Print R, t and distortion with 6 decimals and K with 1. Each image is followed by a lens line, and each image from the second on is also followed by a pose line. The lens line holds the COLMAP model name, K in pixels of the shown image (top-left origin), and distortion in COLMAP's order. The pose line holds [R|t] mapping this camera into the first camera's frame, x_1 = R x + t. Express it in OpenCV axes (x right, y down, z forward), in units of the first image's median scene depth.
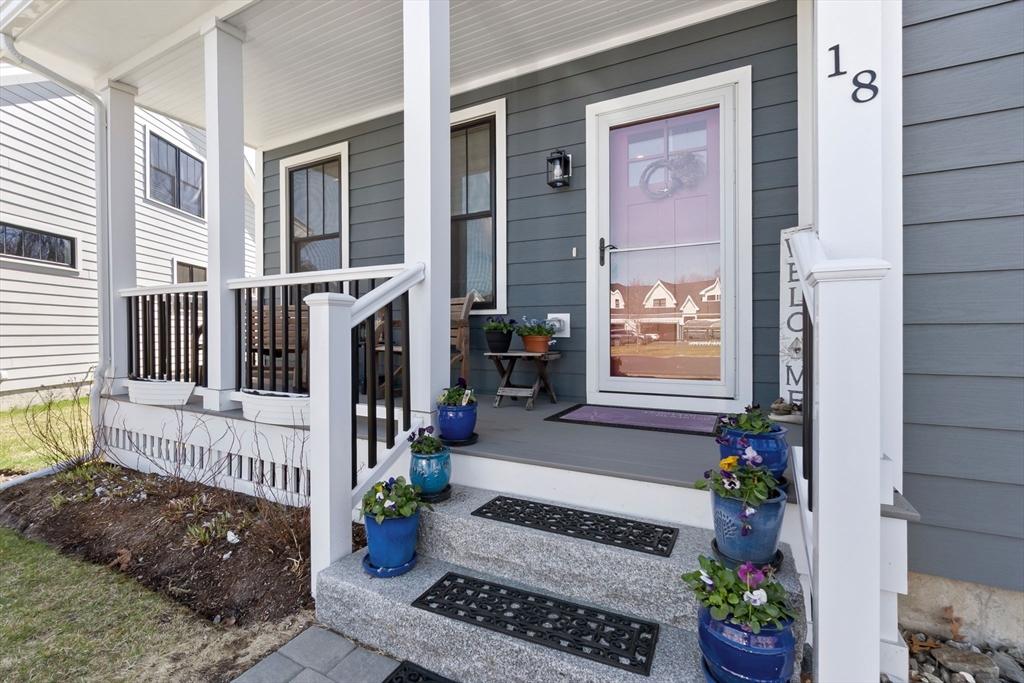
lens RADIAL K [[467.1, 0, 512.0], [0, 467.1, 341.5], [0, 0, 1]] dist [-0.000561, 0.000014]
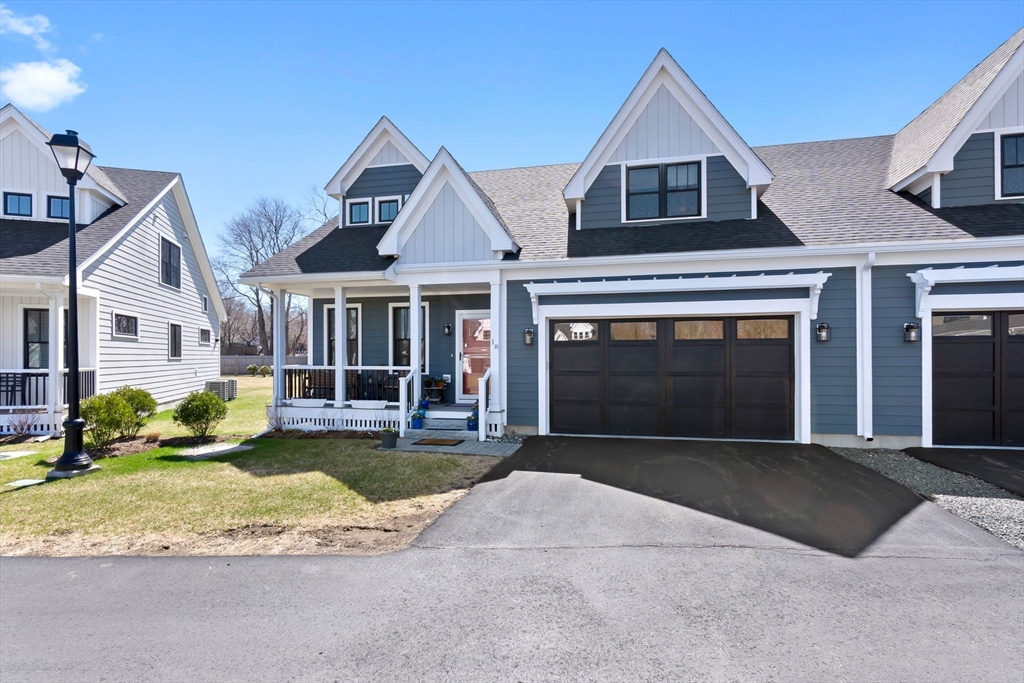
lens RADIAL K [[577.9, 0, 515.1], [0, 577.9, 359.9], [0, 0, 1]] dist [-0.000103, 0.000105]
pose [[0.972170, -0.002094, 0.234268, -0.369980], [0.005361, 0.999897, -0.013309, -0.107894], [-0.234216, 0.014195, 0.972081, -2.921742]]
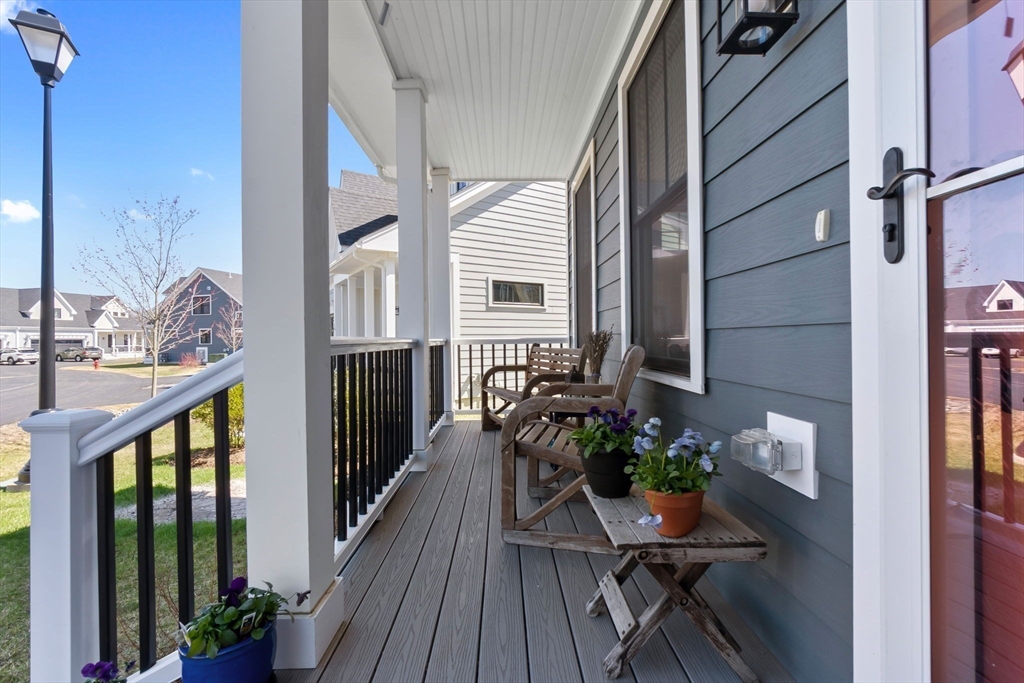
lens RADIAL K [[446.5, 0, 507.1], [0, 446.5, 341.7], [0, 0, 1]] dist [0.000922, 0.000158]
pose [[0.494591, -0.000969, -0.869125, 0.288772], [-0.009641, 0.999932, -0.006601, -0.113870], [0.869072, 0.011645, 0.494548, 0.689347]]
